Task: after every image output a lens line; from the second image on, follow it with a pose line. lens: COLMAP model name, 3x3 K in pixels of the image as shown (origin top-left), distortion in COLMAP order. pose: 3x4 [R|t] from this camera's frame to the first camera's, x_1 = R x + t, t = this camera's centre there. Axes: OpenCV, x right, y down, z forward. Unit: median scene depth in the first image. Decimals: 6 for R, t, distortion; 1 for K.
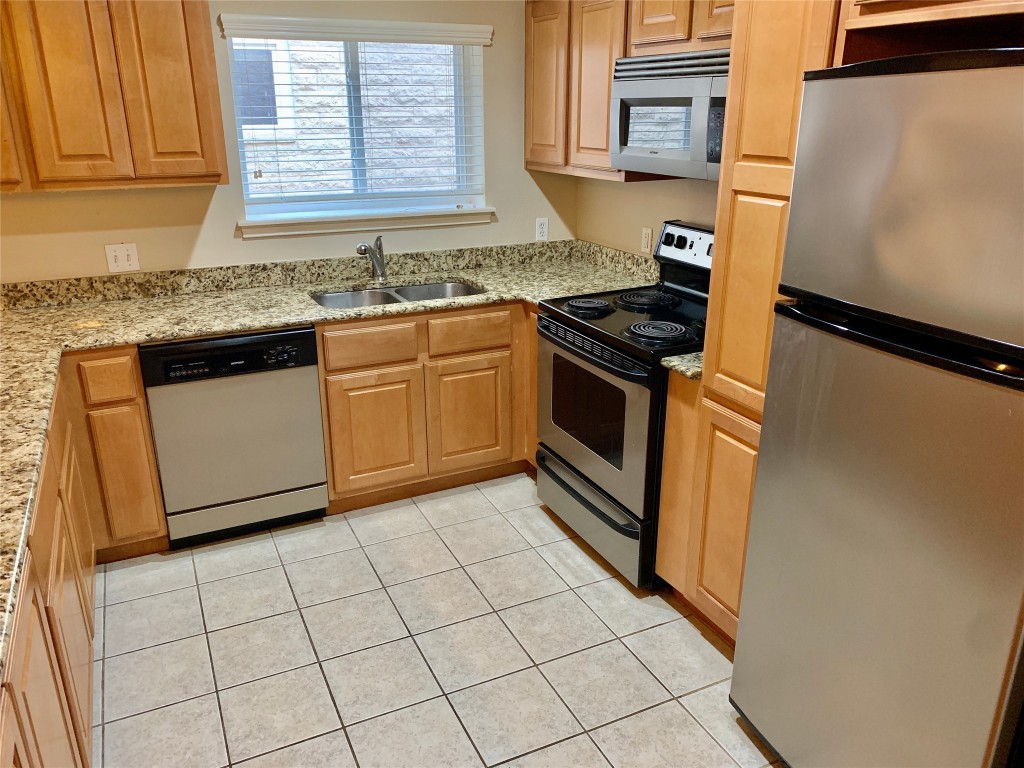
lens RADIAL K [[784.9, 0, 511.7], [0, 784.9, 386.3], [0, 0, 1]] dist [0.036591, -0.020301]
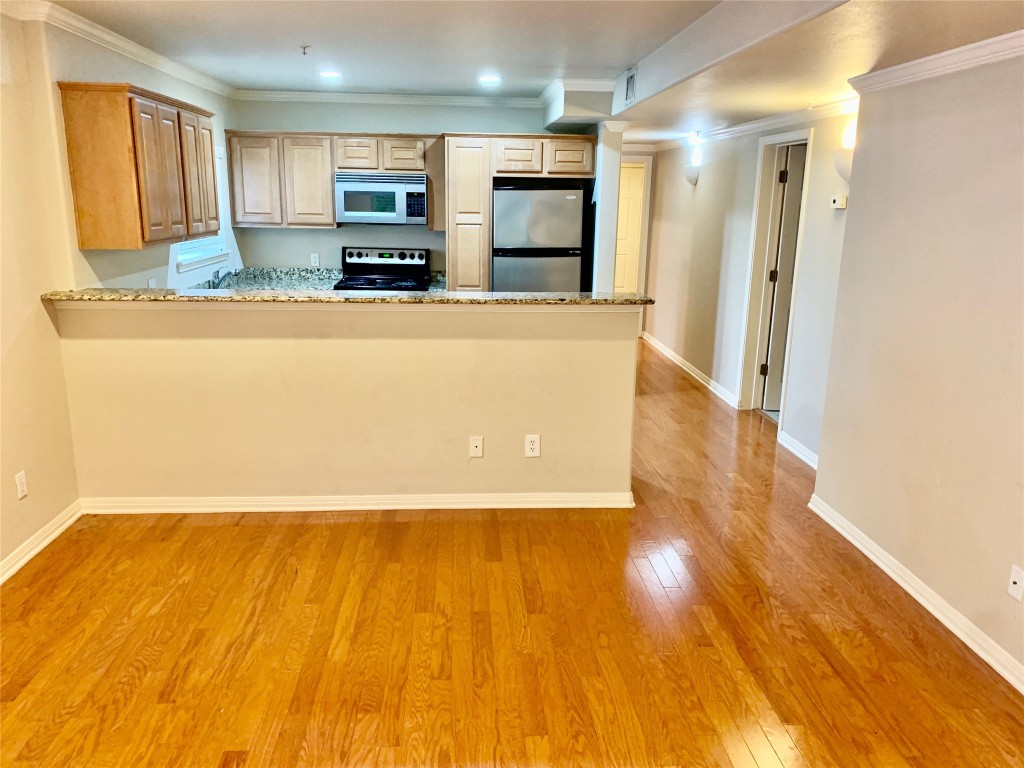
lens RADIAL K [[784.9, 0, 510.9], [0, 784.9, 384.8], [0, 0, 1]] dist [0.036591, -0.020301]
pose [[0.375916, -0.208918, 0.902796, -1.635734], [0.292377, 0.951229, 0.098383, 0.066370], [-0.879319, 0.226973, 0.418665, -0.194193]]
